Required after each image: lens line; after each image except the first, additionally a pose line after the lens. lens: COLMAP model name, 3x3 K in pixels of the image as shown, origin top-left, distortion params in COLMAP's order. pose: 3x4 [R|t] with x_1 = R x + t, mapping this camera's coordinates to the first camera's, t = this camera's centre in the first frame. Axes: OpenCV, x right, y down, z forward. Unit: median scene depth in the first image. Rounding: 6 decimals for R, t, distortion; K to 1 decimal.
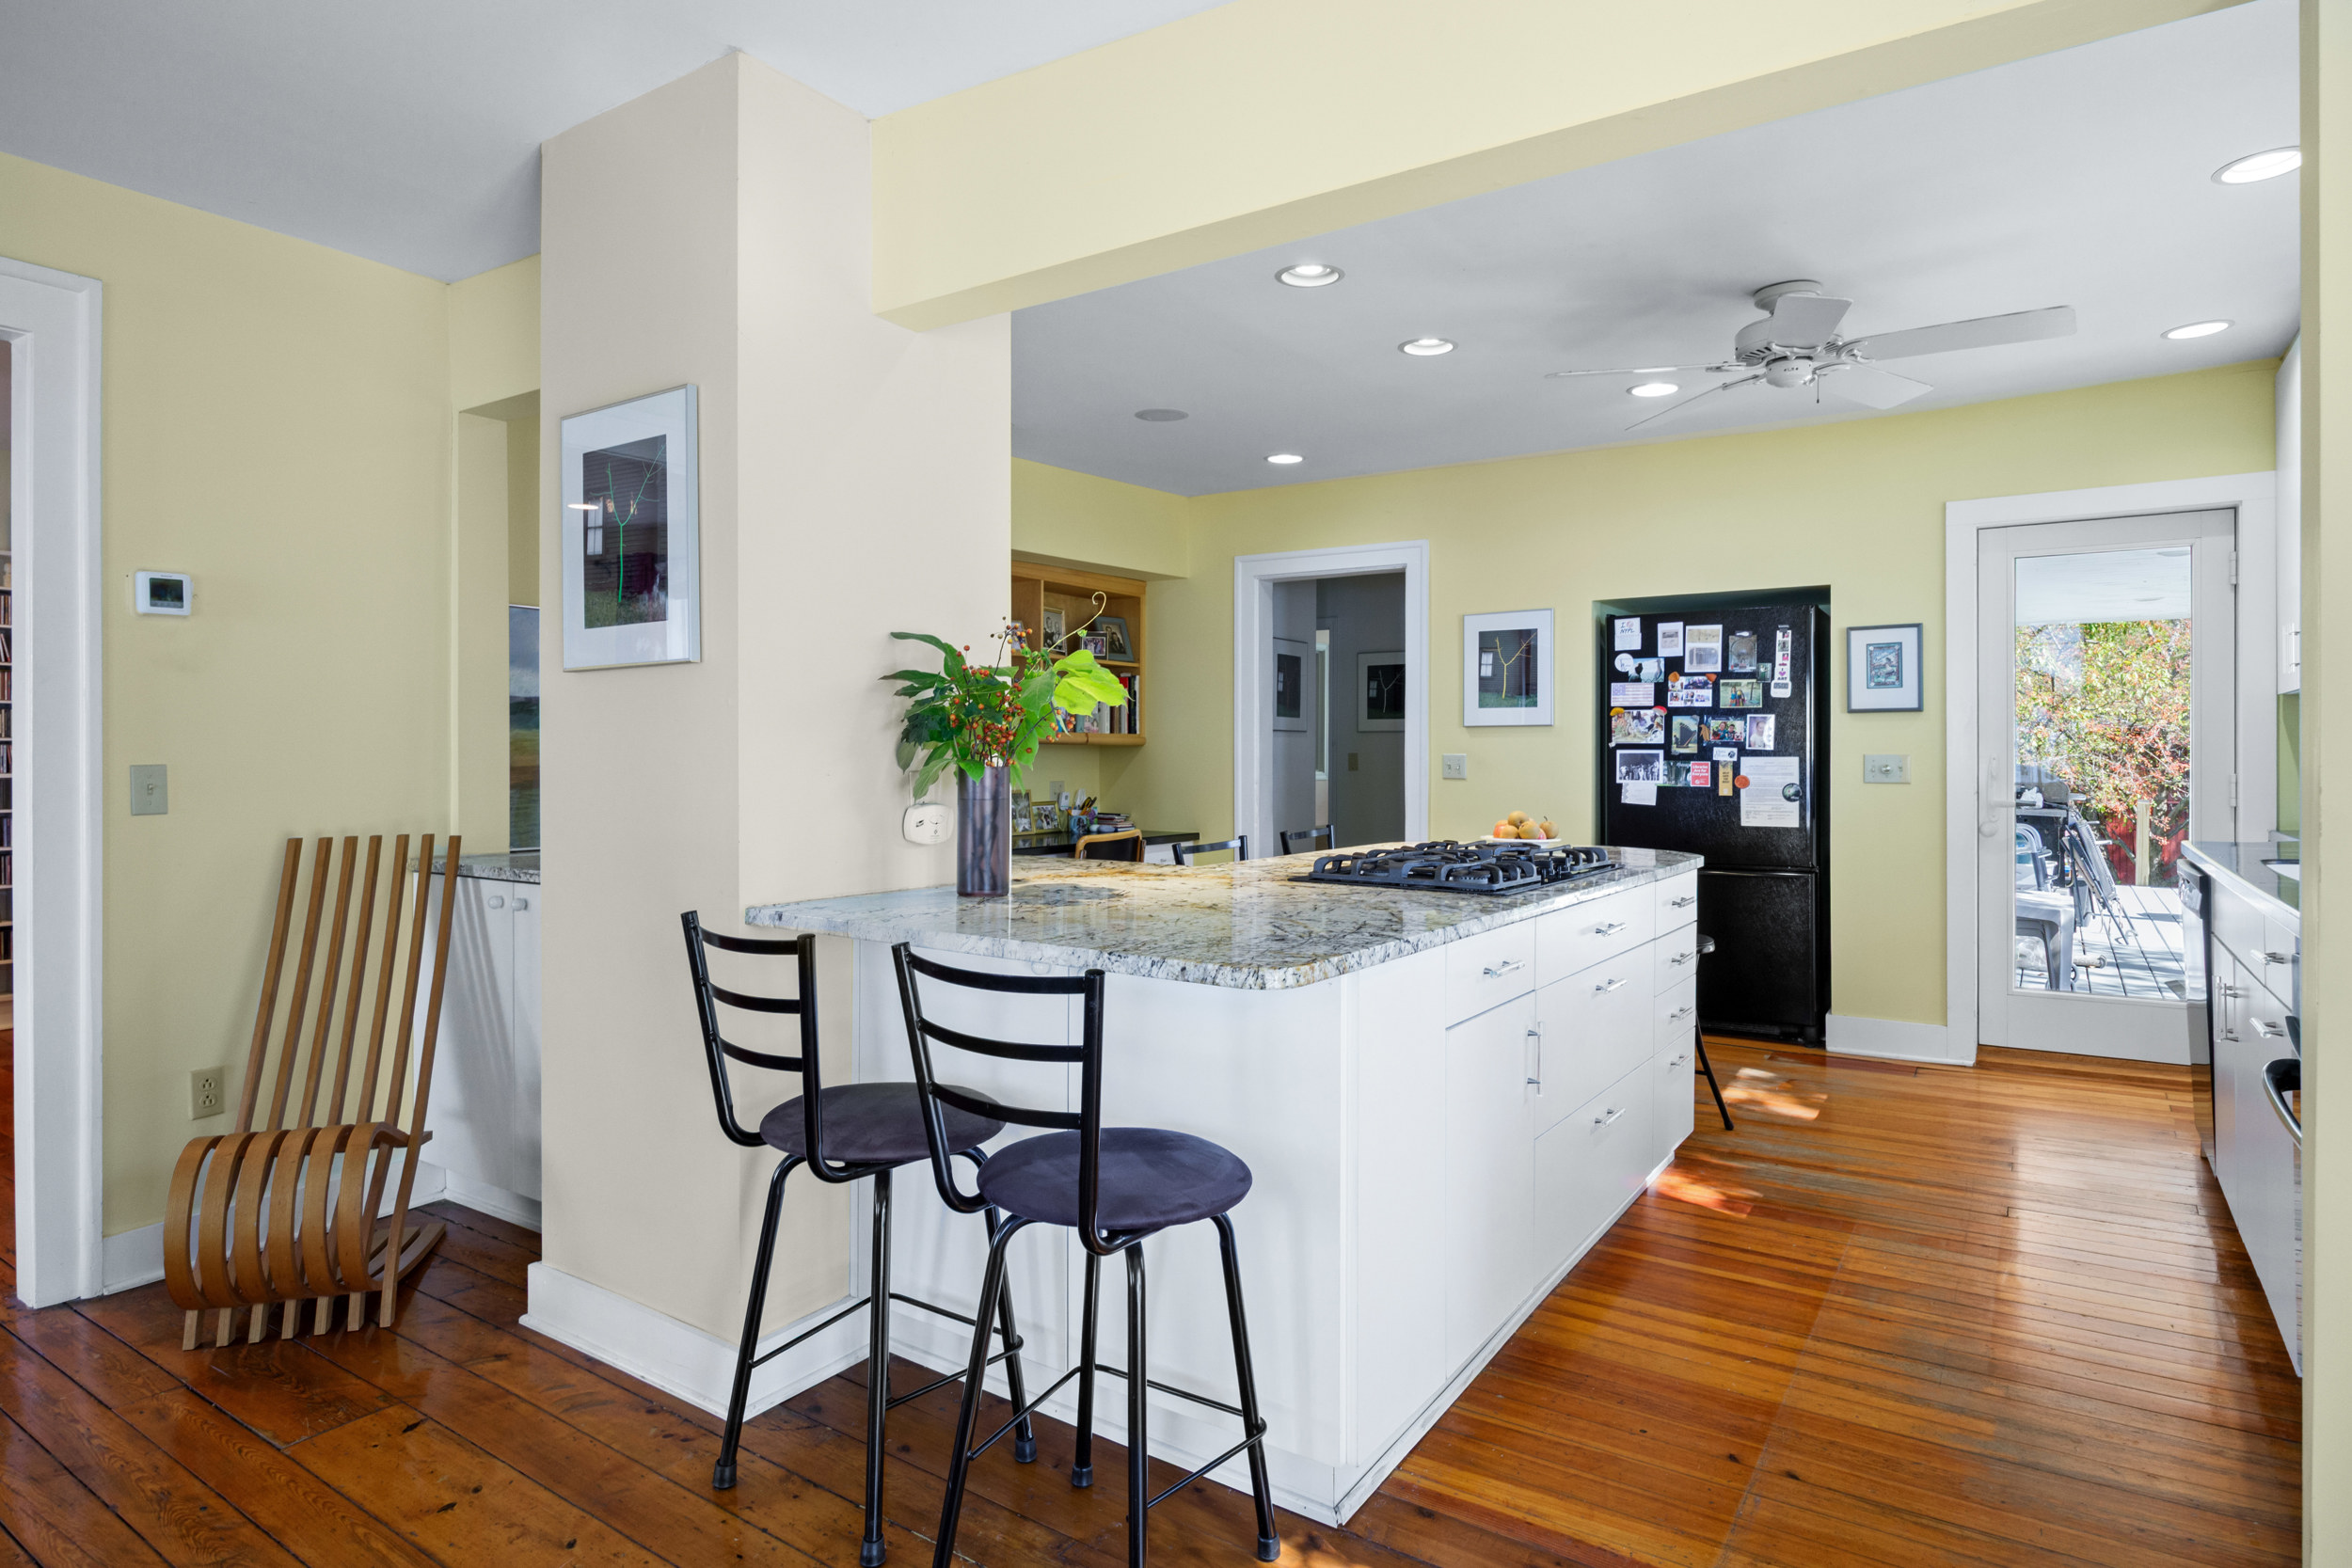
lens RADIAL K [[1316.3, 0, 1181.4], [0, 1316.3, 755.4], [0, 0, 1]] dist [-0.001150, 0.000429]
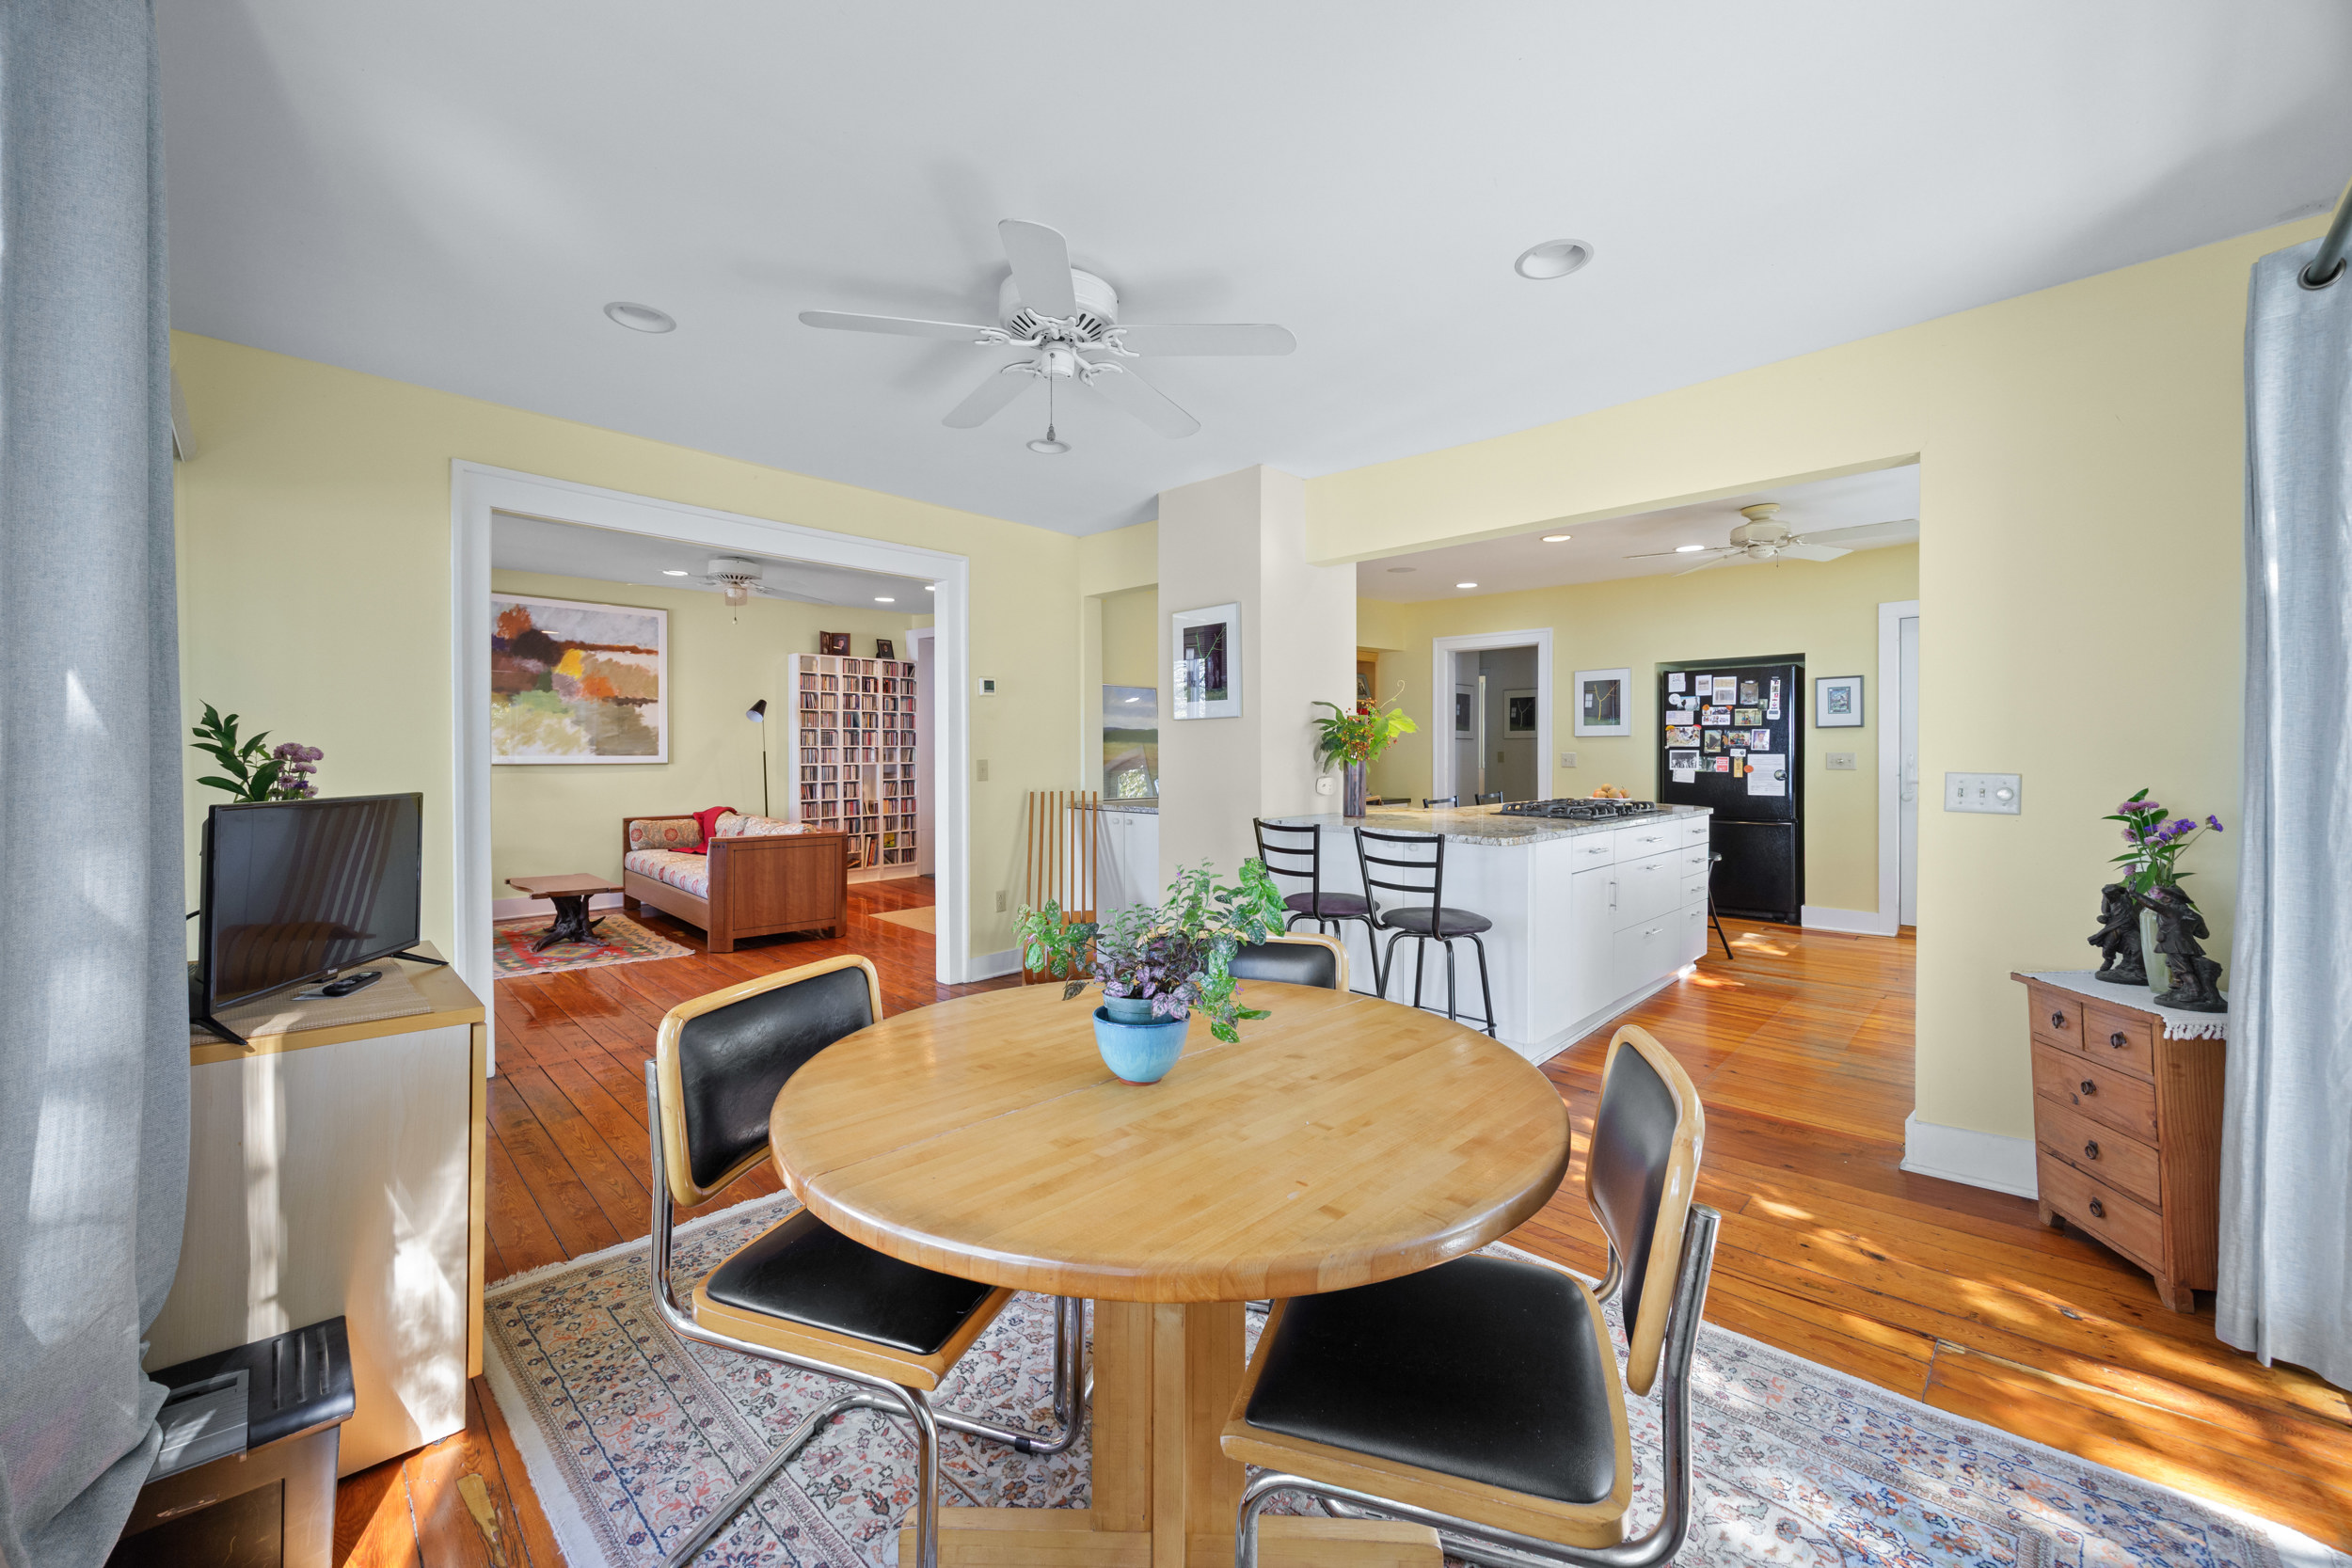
lens RADIAL K [[906.3, 0, 1183.0], [0, 906.3, 758.8], [0, 0, 1]] dist [-0.000626, 0.000215]
pose [[0.981872, -0.000472, -0.189546, -0.071177], [0.001996, 0.999967, 0.007848, -0.003756], [0.189536, -0.008084, 0.981840, -0.292044]]
